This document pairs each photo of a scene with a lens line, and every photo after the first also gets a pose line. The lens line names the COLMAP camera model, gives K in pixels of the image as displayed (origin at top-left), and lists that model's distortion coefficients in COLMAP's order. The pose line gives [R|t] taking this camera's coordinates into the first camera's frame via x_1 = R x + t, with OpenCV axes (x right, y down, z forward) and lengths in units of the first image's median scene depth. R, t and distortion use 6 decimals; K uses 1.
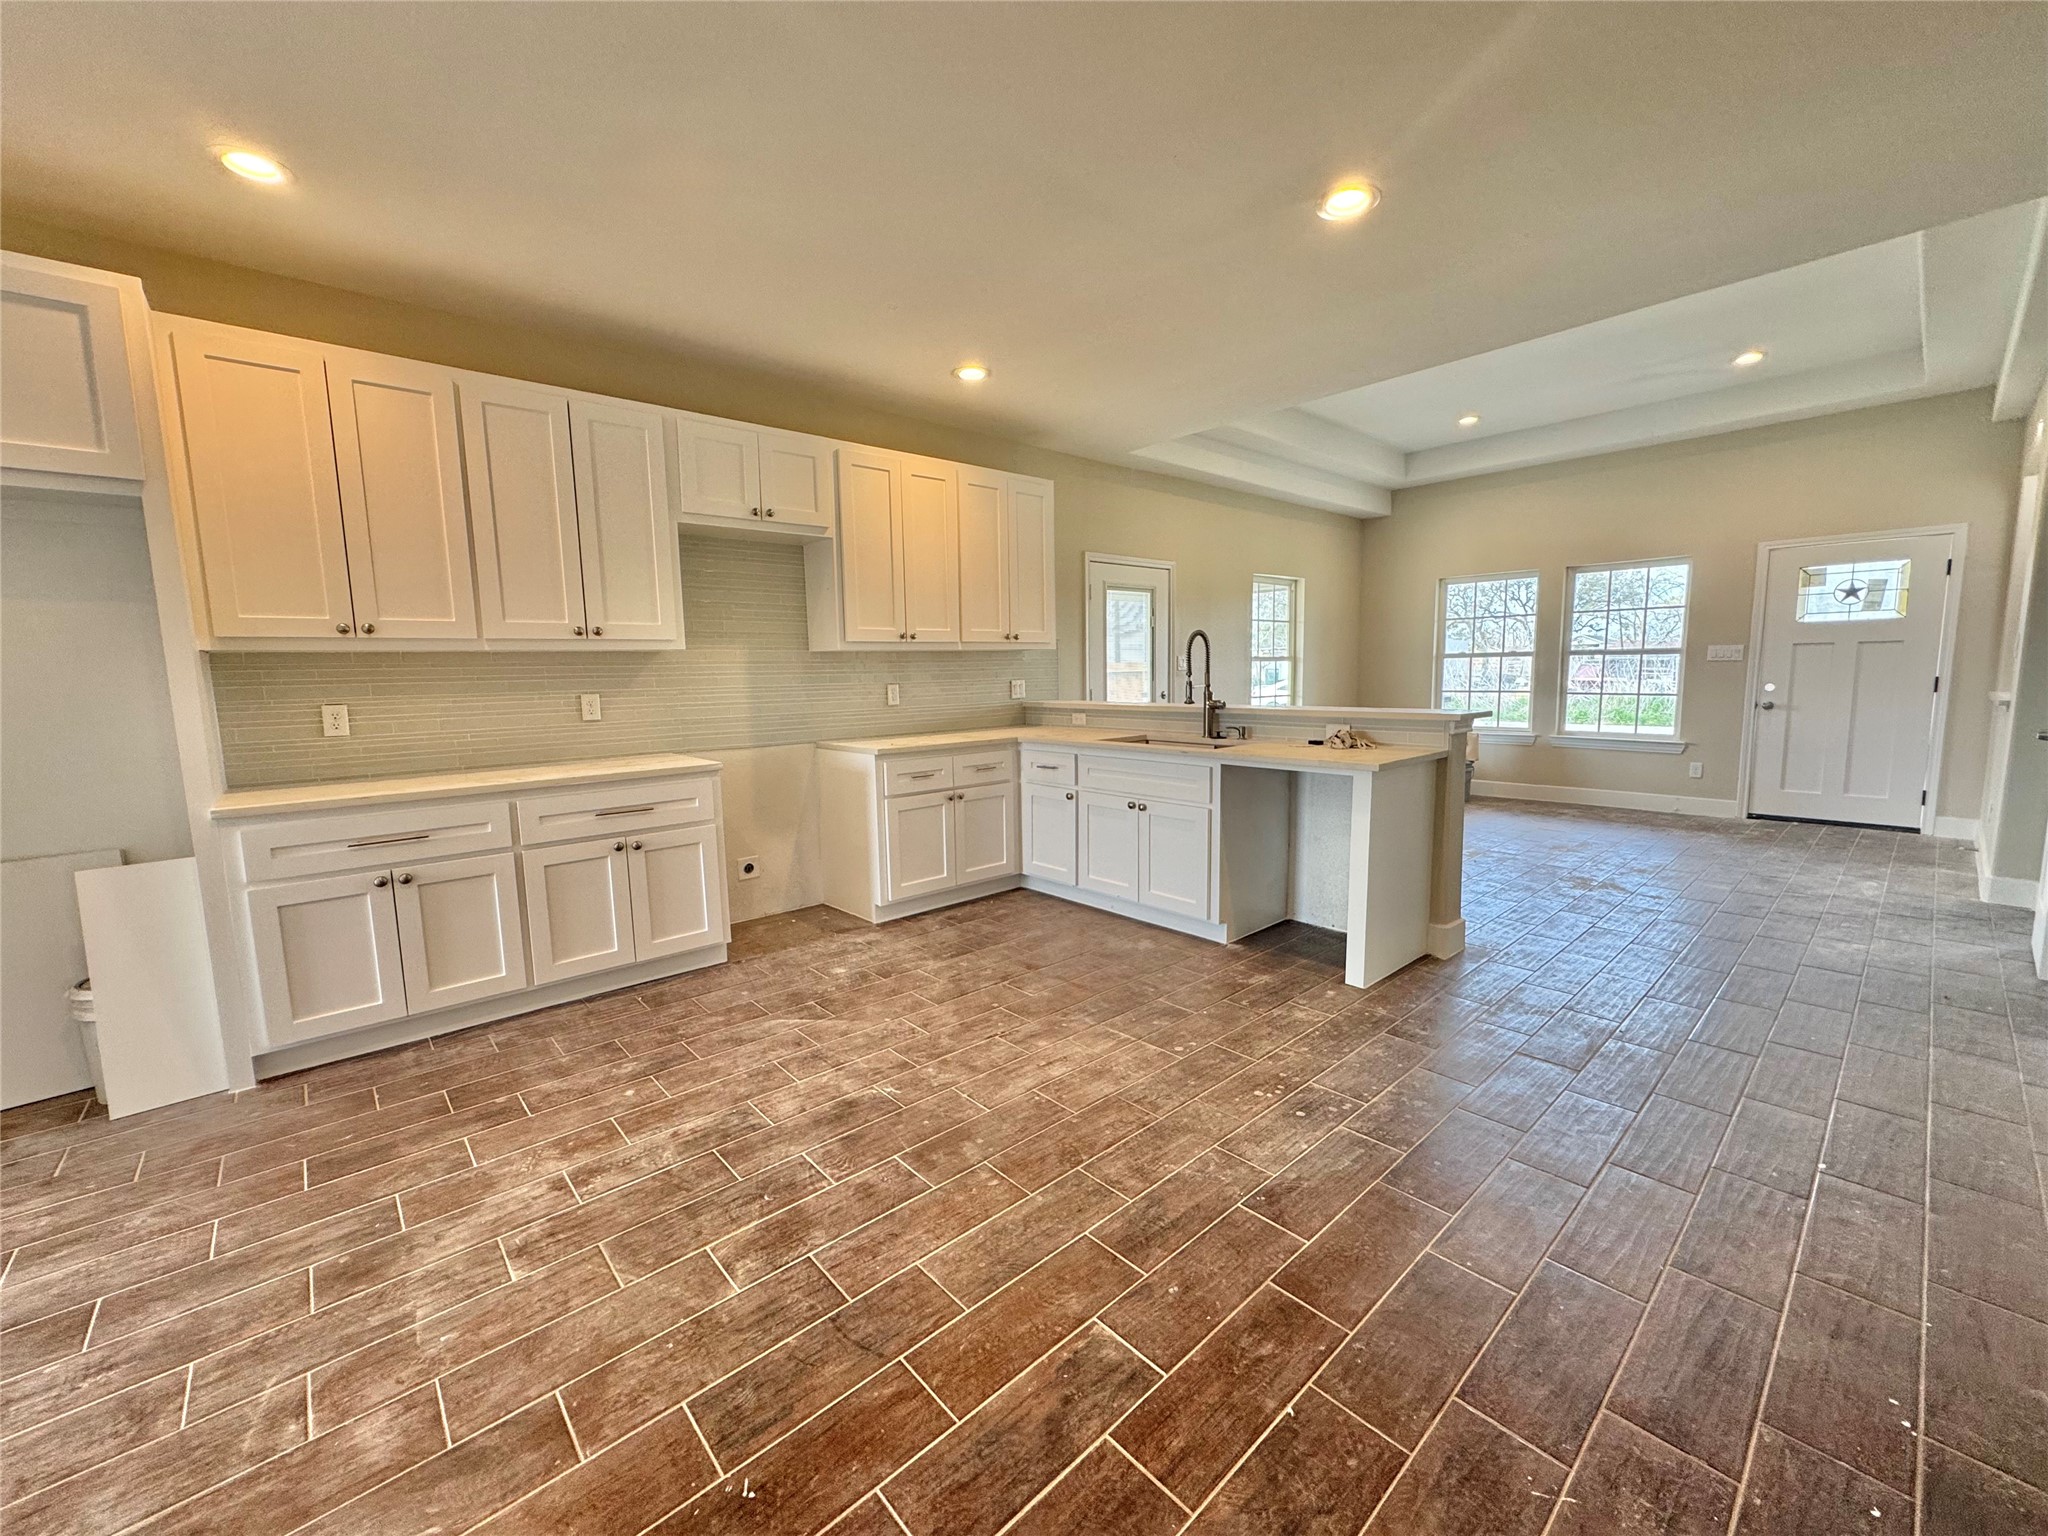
lens RADIAL K [[814.2, 0, 1024.1], [0, 814.2, 764.2], [0, 0, 1]] dist [-0.001697, 0.000057]
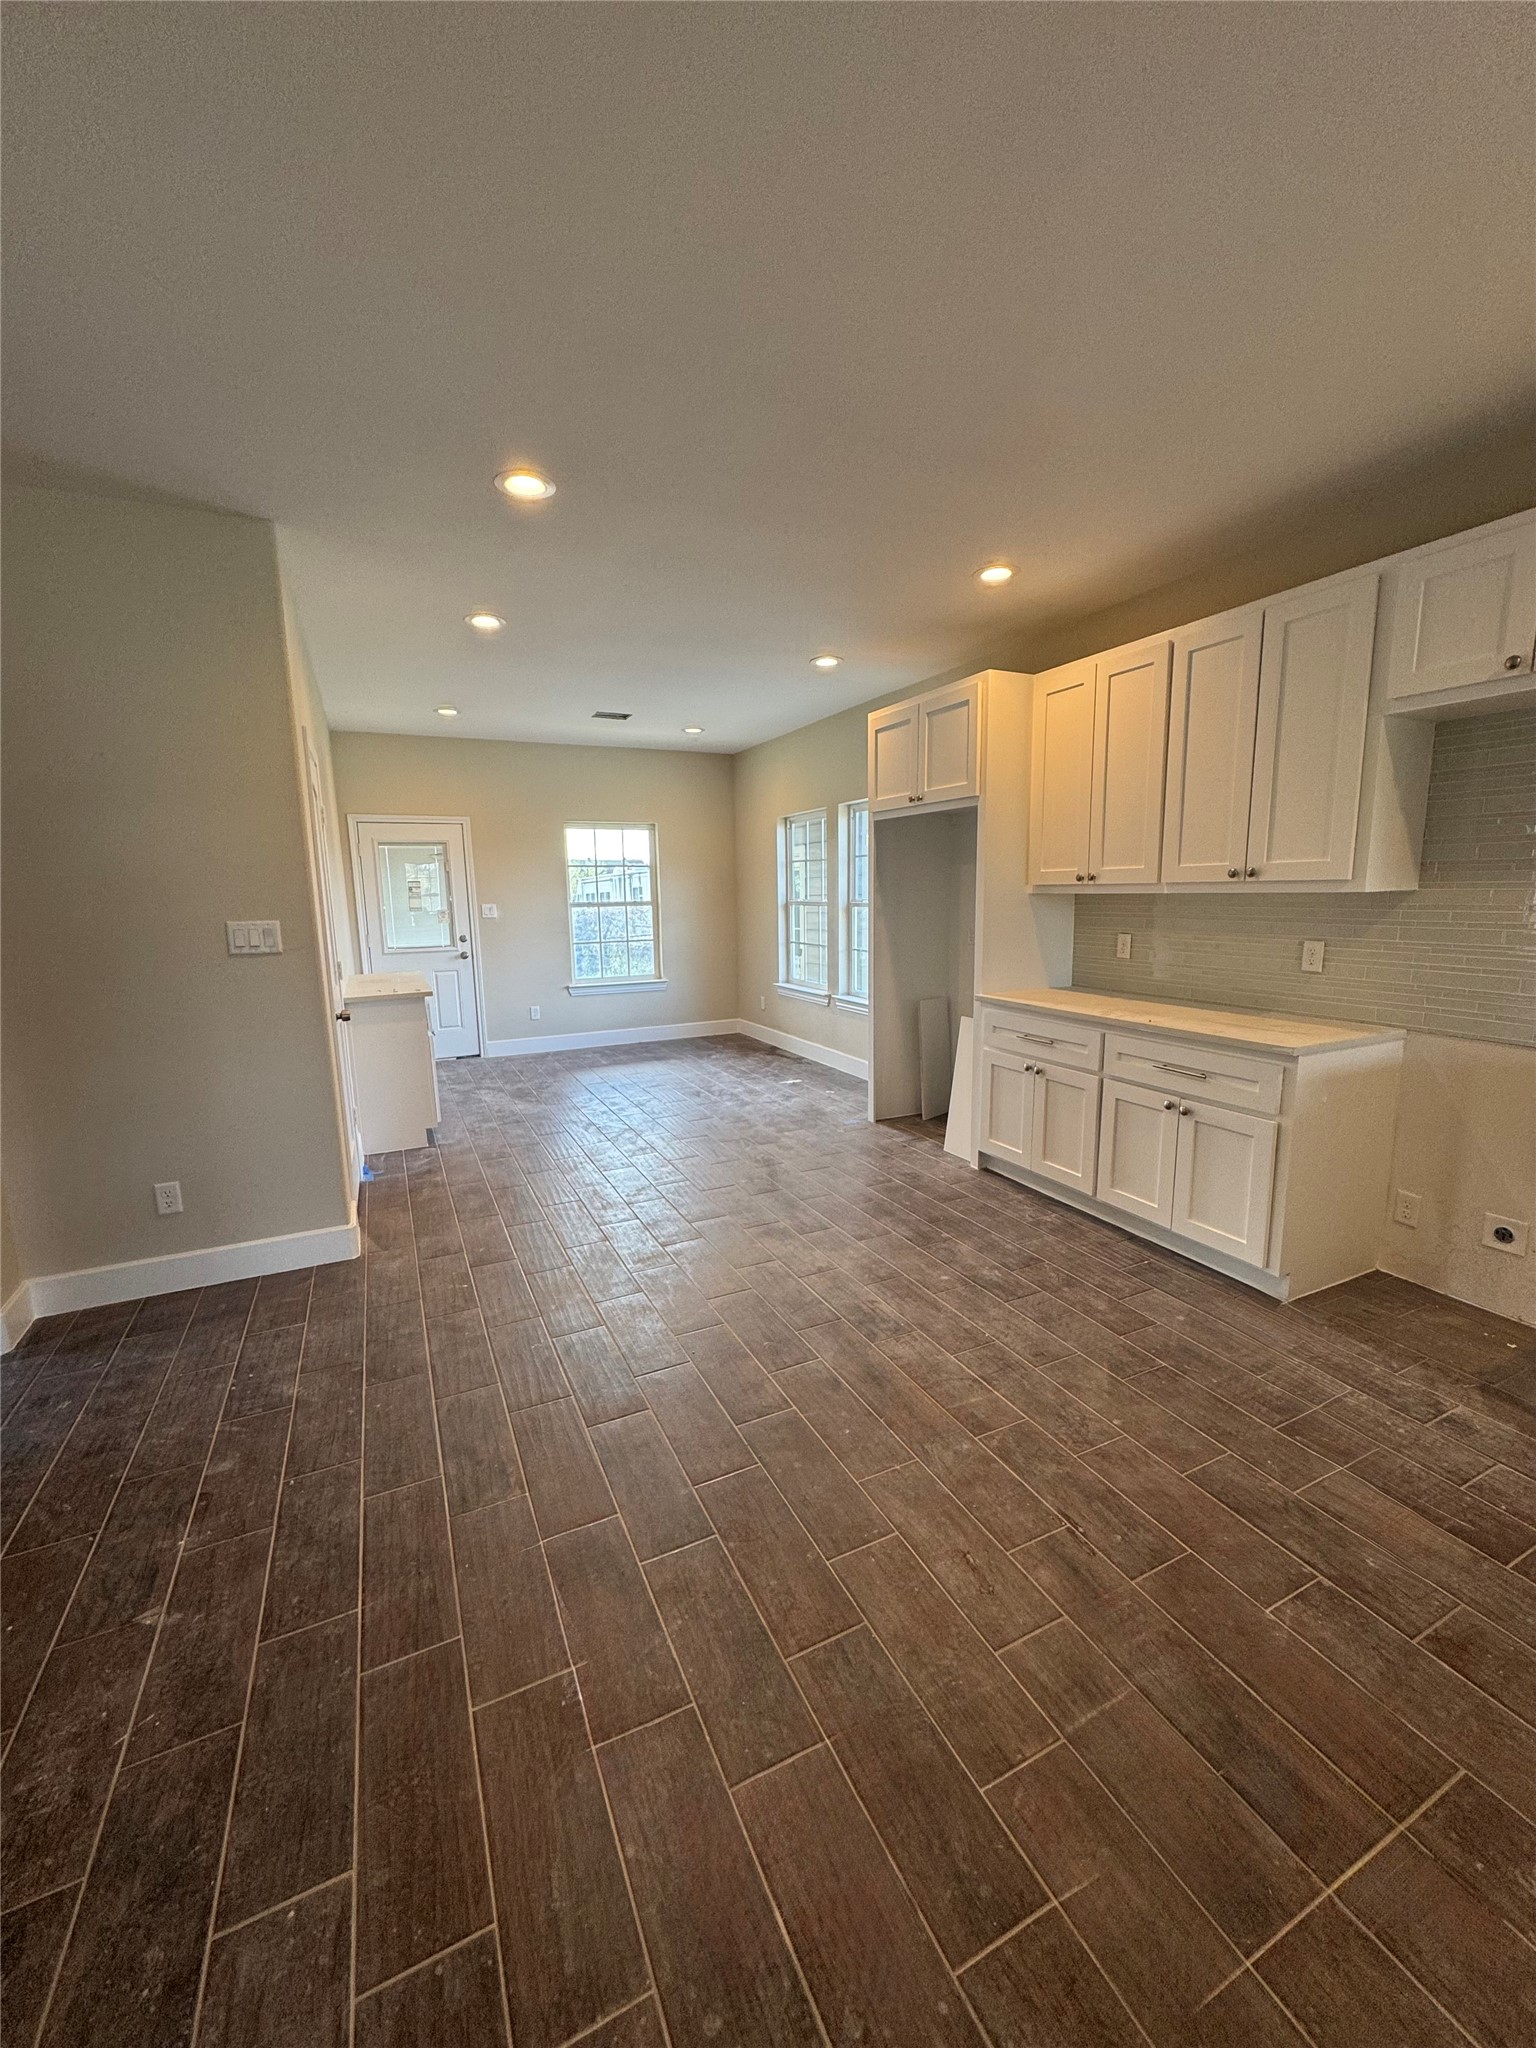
lens RADIAL K [[814.2, 0, 770.8], [0, 814.2, 1024.7], [0, 0, 1]] dist [-0.001697, 0.000057]
pose [[-0.280649, 0.181939, -0.942409, 0.603158], [-0.088415, 0.972794, 0.214135, -0.180119], [0.955729, 0.143420, -0.256928, 0.933464]]
